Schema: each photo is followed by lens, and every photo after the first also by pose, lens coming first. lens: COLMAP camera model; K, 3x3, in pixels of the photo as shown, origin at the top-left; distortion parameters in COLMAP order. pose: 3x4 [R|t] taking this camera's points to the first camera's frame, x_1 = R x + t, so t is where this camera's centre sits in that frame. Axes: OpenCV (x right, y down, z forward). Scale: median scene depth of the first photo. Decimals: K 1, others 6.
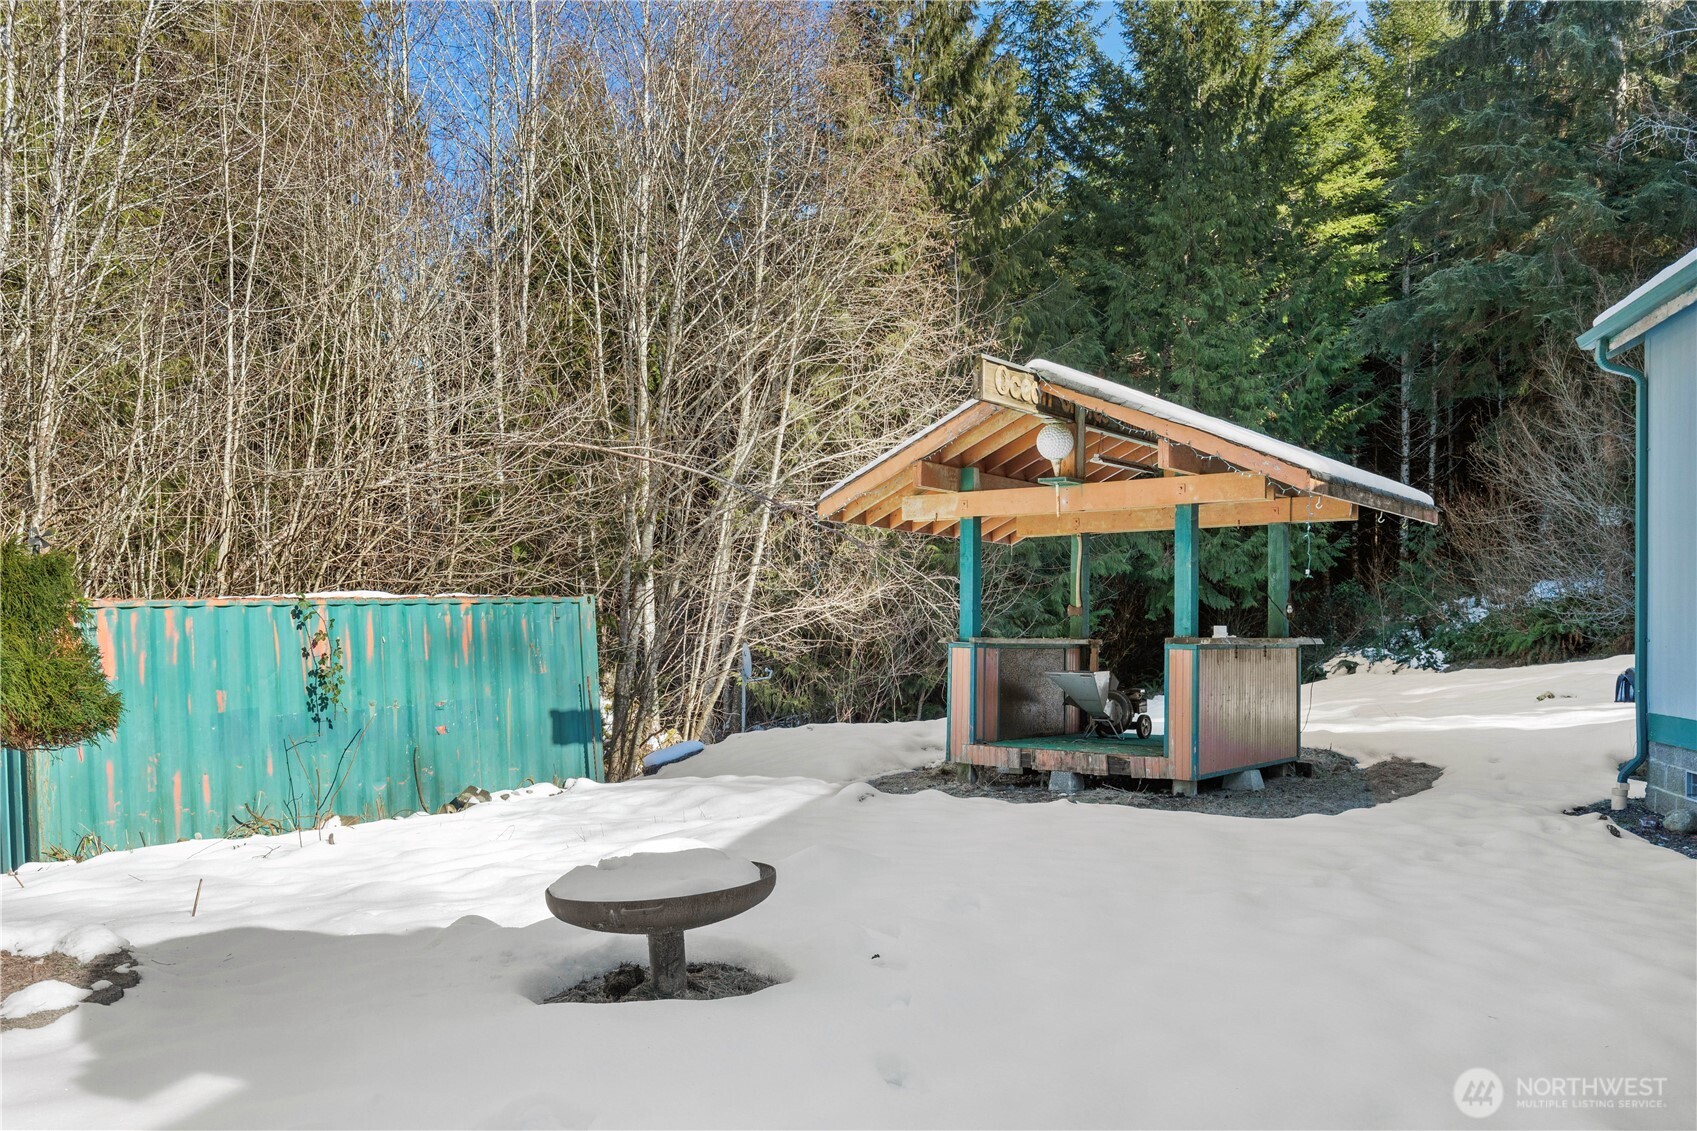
lens RADIAL K [[1379.1, 0, 848.3], [0, 1379.1, 565.9], [0, 0, 1]] dist [-0.015109, 0.003925]
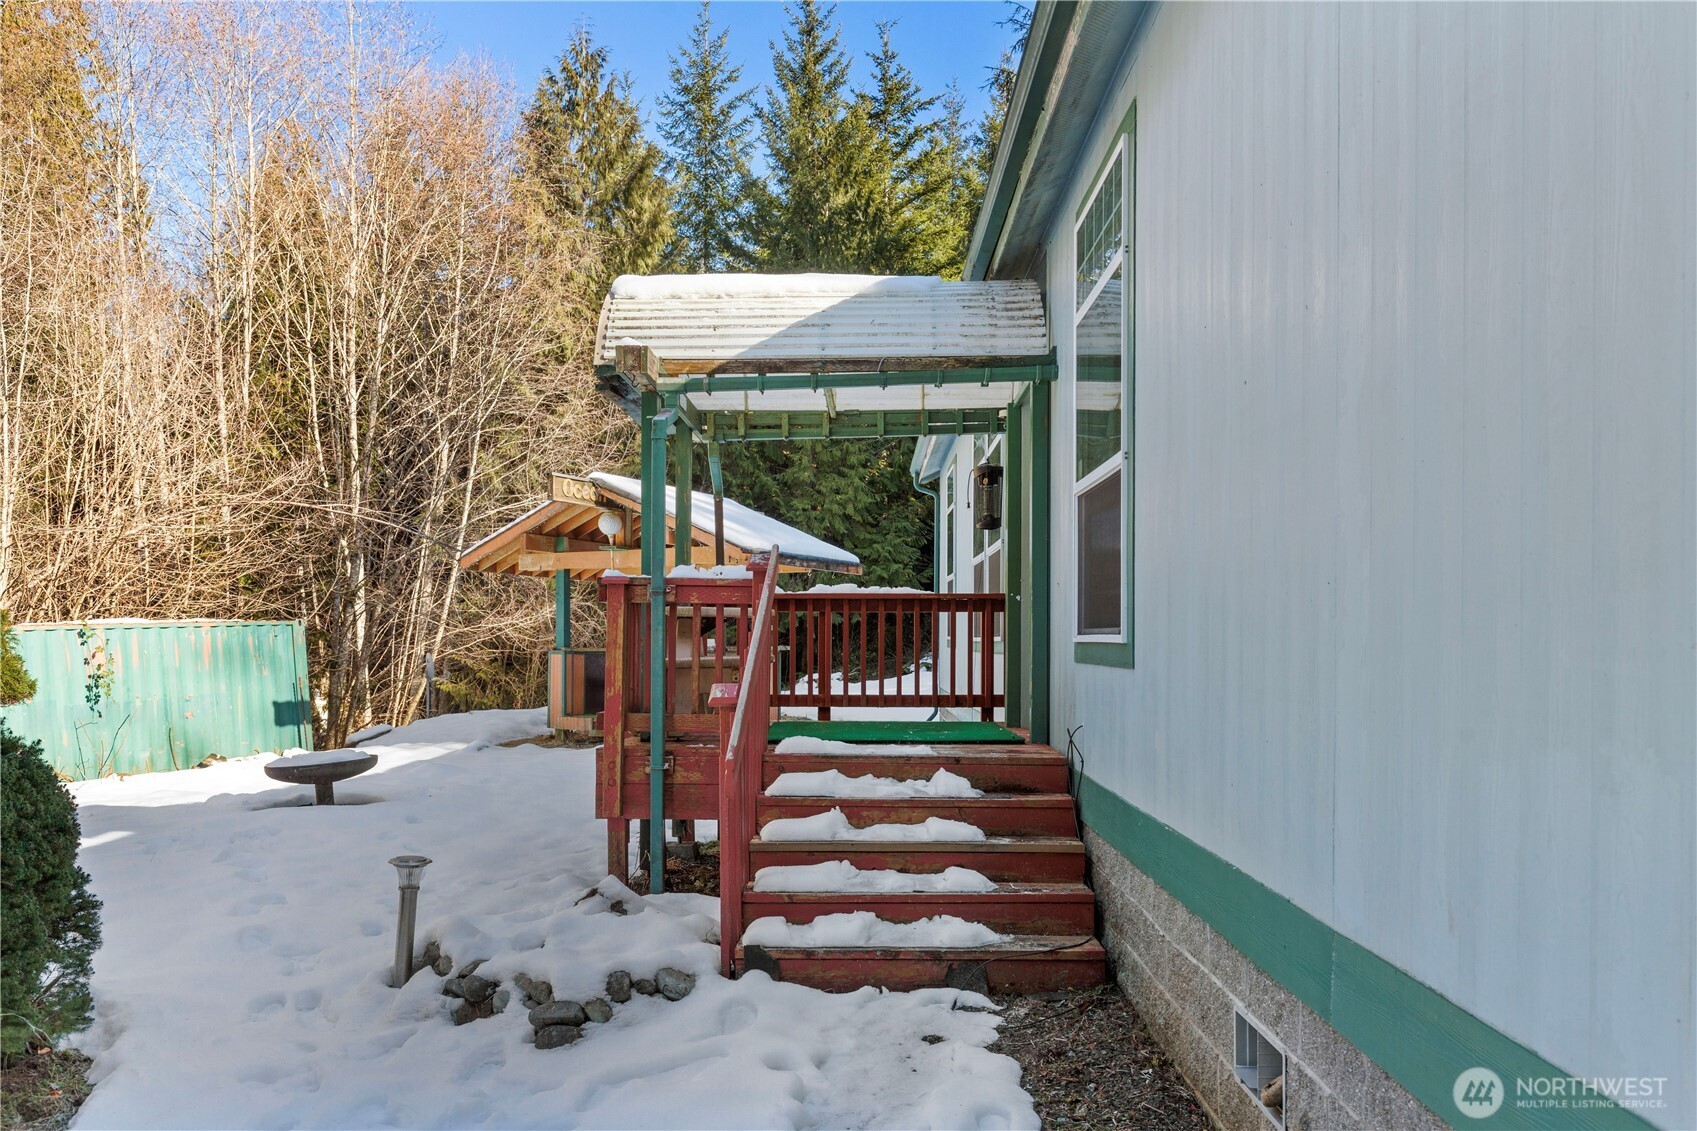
lens RADIAL K [[1271.4, 0, 847.0], [0, 1271.4, 629.6], [0, 0, 1]] dist [-0.002438, -0.003714]
pose [[0.978234, -0.005422, 0.207433, 0.089992], [-0.002521, 0.999274, 0.038010, -0.019439], [-0.207488, -0.037706, 0.977511, -0.387099]]
